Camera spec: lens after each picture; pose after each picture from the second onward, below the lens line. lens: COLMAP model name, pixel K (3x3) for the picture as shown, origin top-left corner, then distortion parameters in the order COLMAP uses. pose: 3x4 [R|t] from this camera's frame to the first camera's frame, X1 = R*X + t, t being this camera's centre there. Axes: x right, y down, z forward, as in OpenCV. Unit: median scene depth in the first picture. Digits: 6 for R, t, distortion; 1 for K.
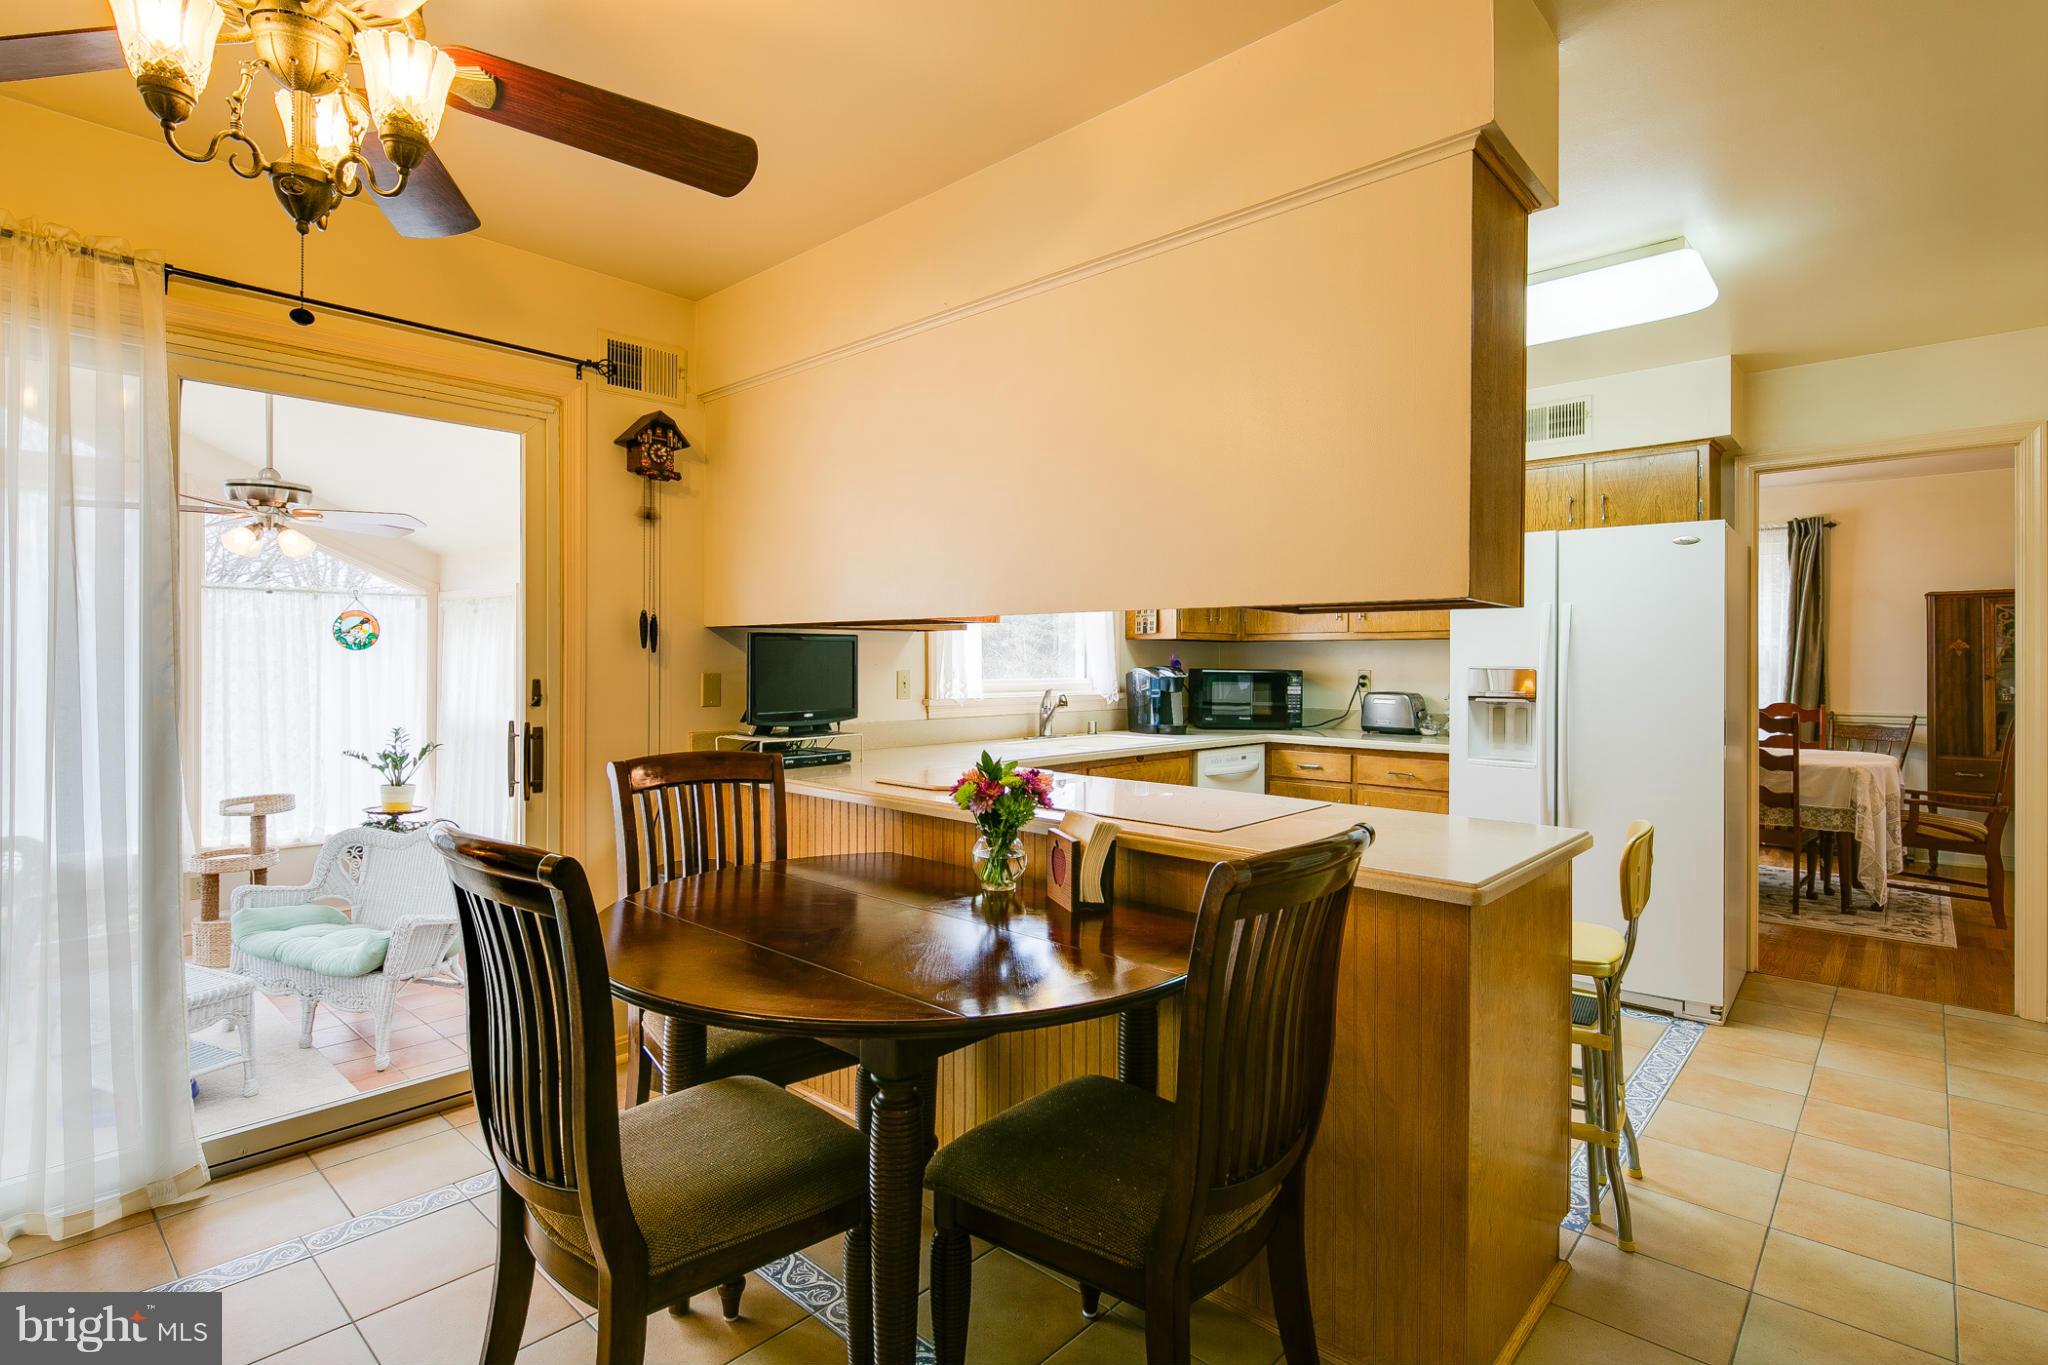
lens RADIAL K [[990.4, 0, 1013.8], [0, 990.4, 657.6], [0, 0, 1]] dist [-0.002742, -0.001644]
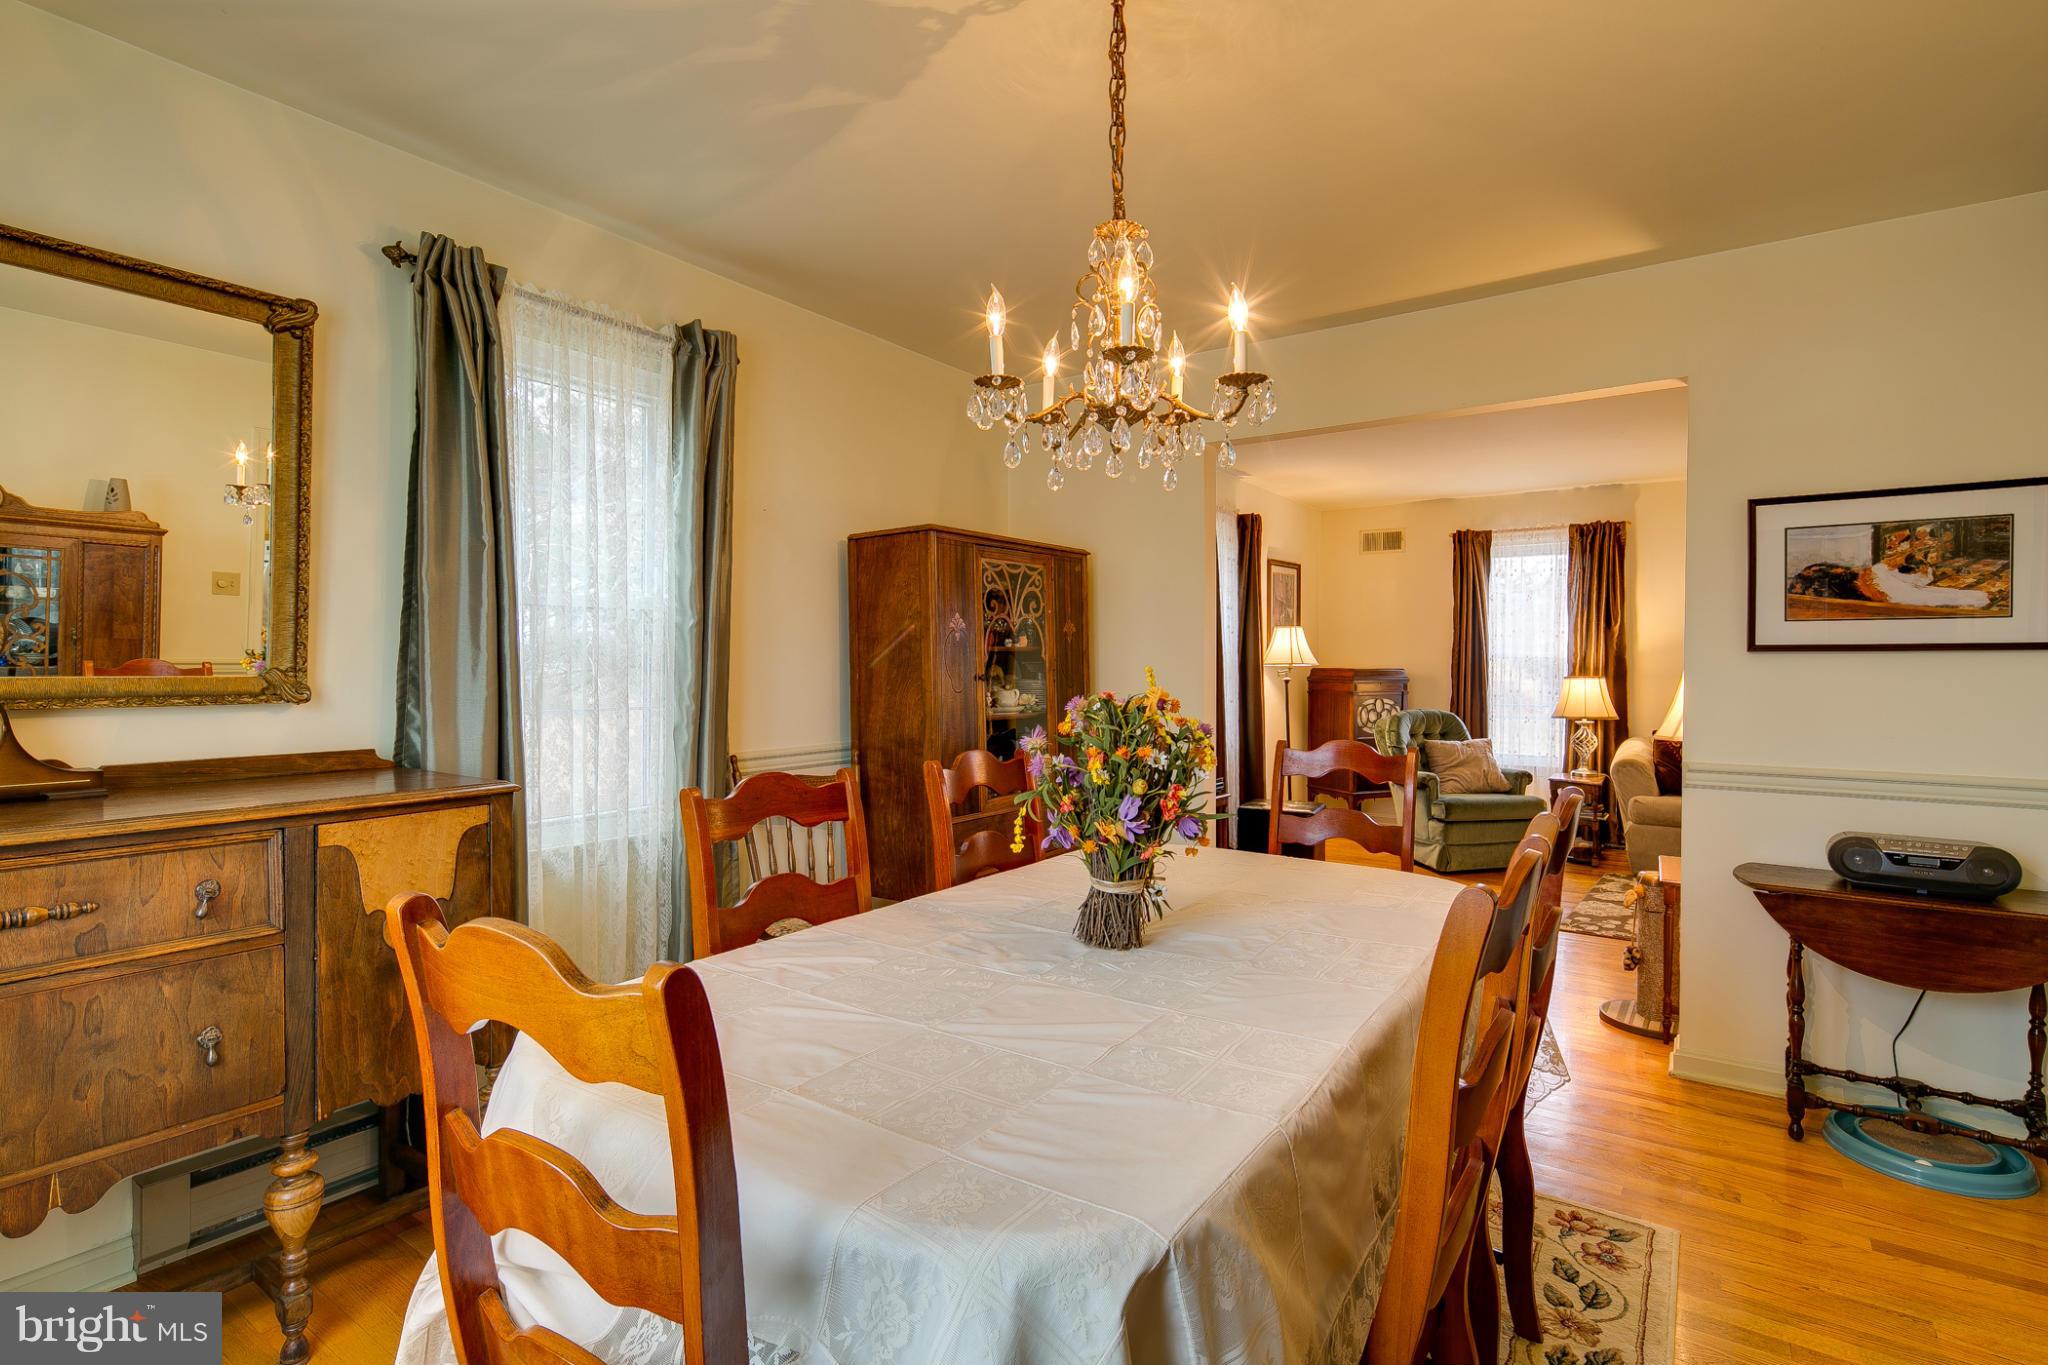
lens RADIAL K [[990.4, 0, 1013.8], [0, 990.4, 657.6], [0, 0, 1]] dist [-0.002742, -0.001644]
pose [[-0.129102, -0.000767, 0.991631, 0.444212], [-0.009468, 0.999955, -0.000459, 0.009407], [-0.991586, -0.009448, -0.129103, 1.217038]]
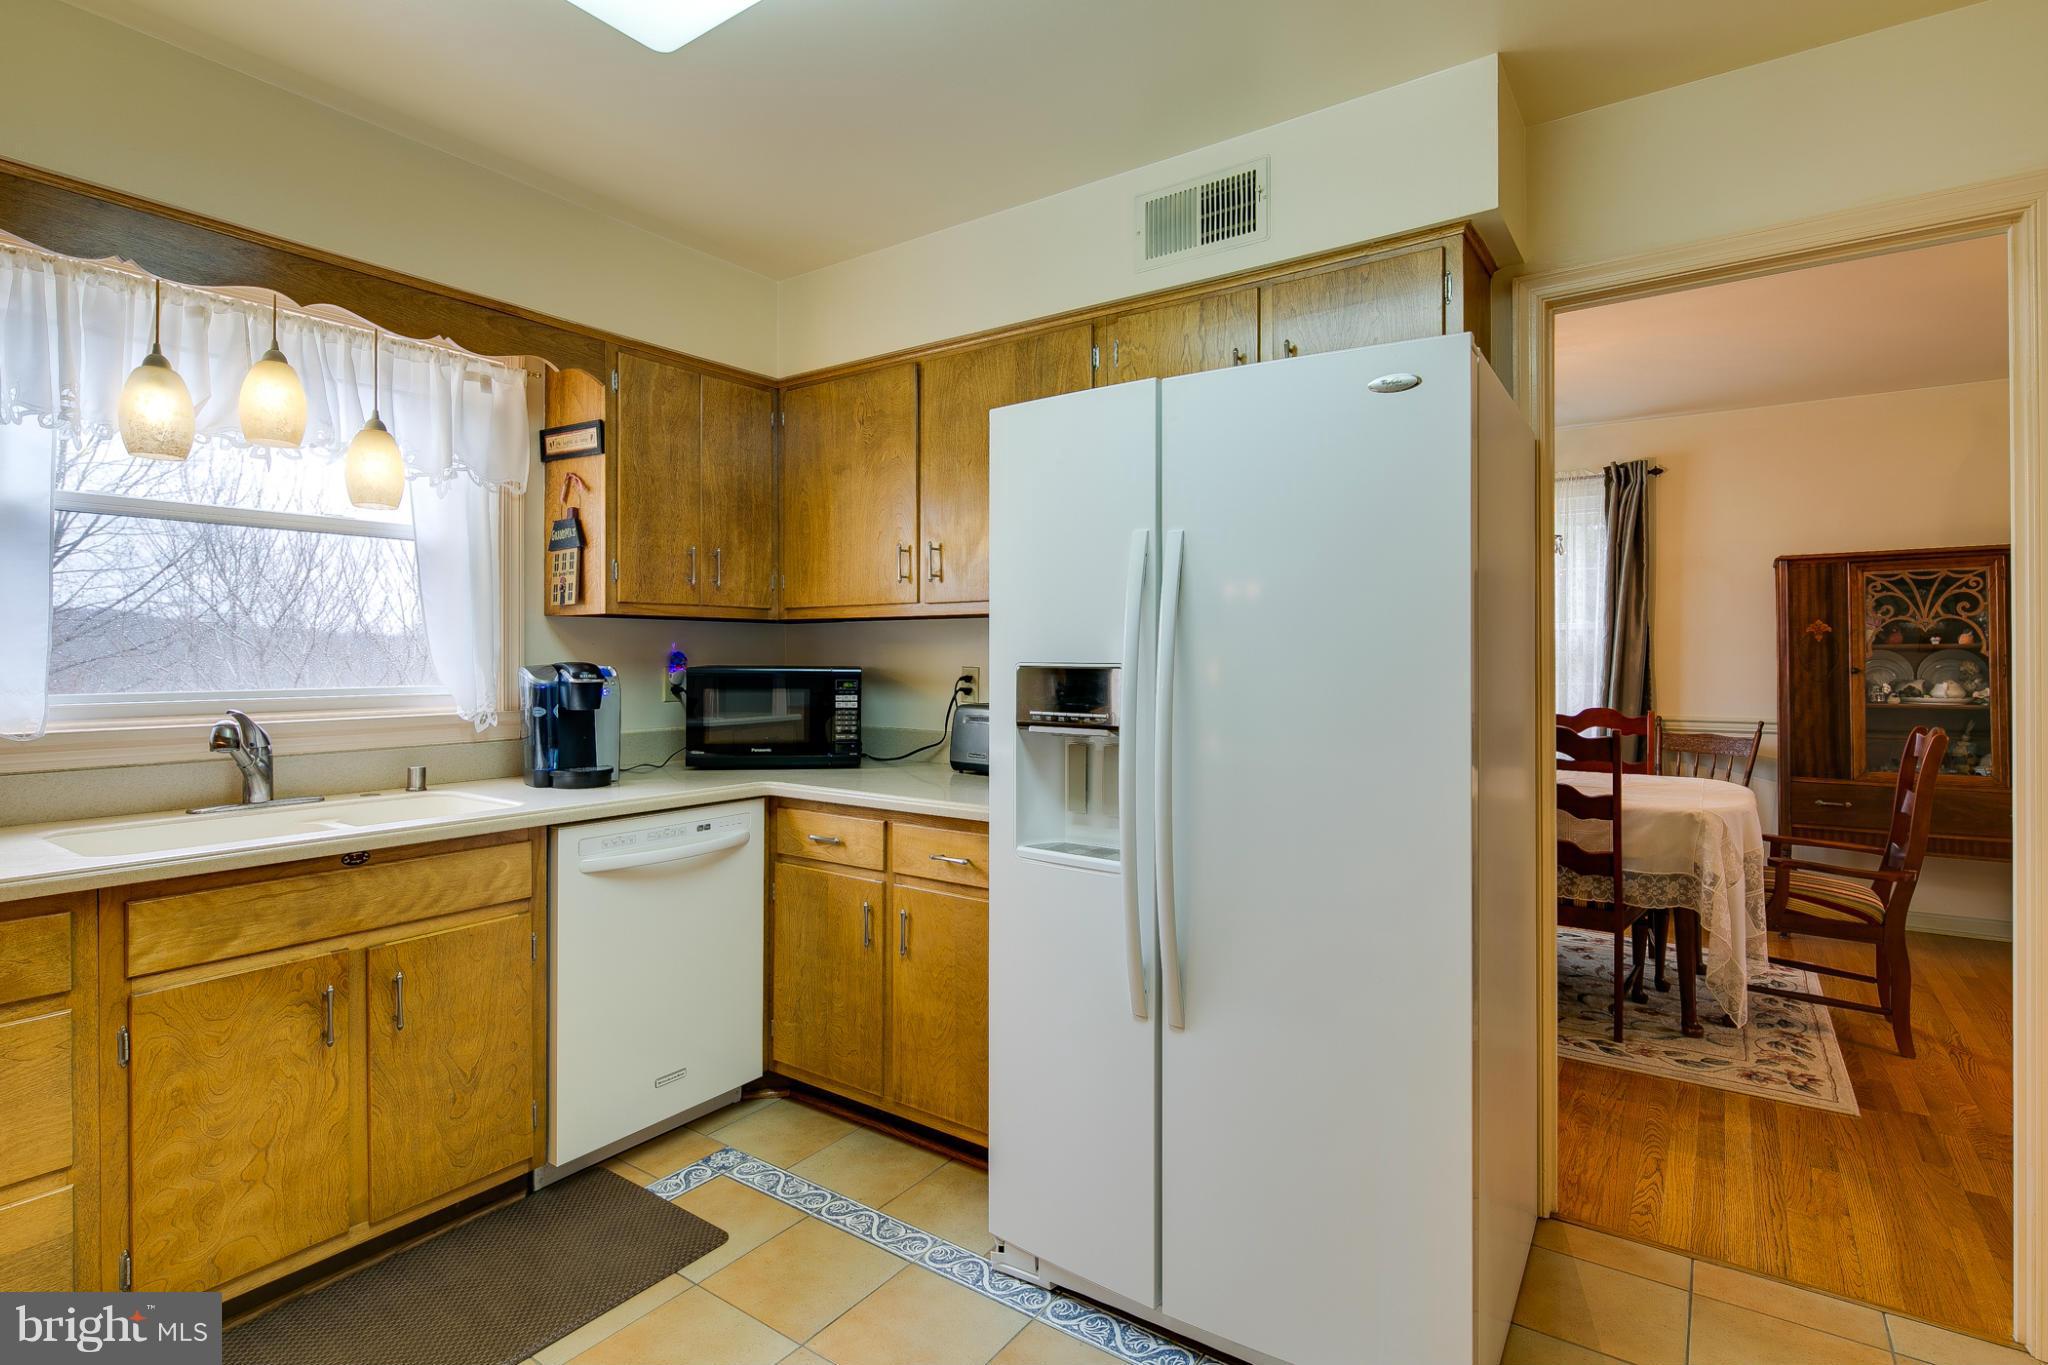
lens RADIAL K [[997.8, 0, 1016.9], [0, 997.8, 647.0], [0, 0, 1]] dist [0.001950, -0.000144]
pose [[0.991432, -0.003575, 0.130576, 0.310152], [0.003854, 0.999991, -0.001885, 0.001539], [-0.130568, 0.002372, 0.991437, 0.393643]]
